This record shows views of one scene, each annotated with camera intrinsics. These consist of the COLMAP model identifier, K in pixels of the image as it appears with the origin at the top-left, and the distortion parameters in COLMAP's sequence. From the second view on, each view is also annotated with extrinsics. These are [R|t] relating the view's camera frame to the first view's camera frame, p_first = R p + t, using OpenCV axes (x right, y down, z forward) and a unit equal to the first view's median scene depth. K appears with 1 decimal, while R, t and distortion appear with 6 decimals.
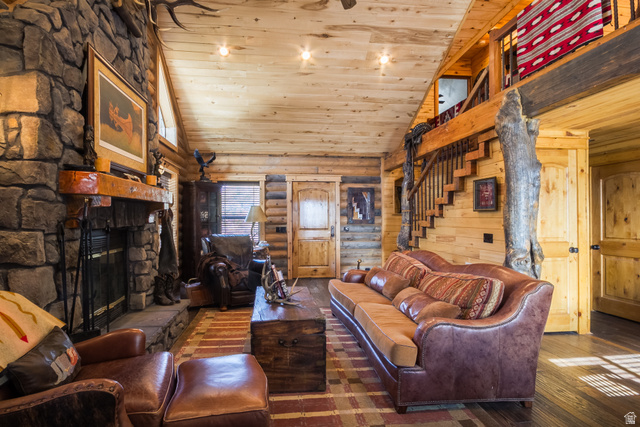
lens RADIAL K [[310.8, 0, 320.4], [0, 310.8, 214.8], [0, 0, 1]] dist [-0.000739, 0.000811]
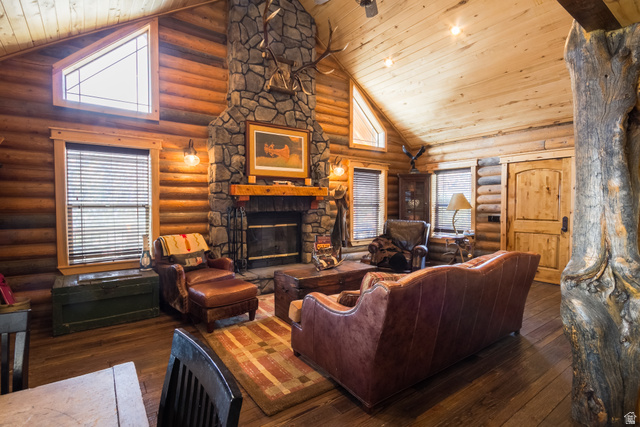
lens RADIAL K [[310.8, 0, 320.5], [0, 310.8, 213.0], [0, 0, 1]] dist [-0.000739, 0.000811]
pose [[0.506523, 0.025673, -0.861844, 0.398895], [0.007736, 0.999381, 0.034316, -0.003271], [0.862192, -0.024049, 0.506011, 0.120655]]
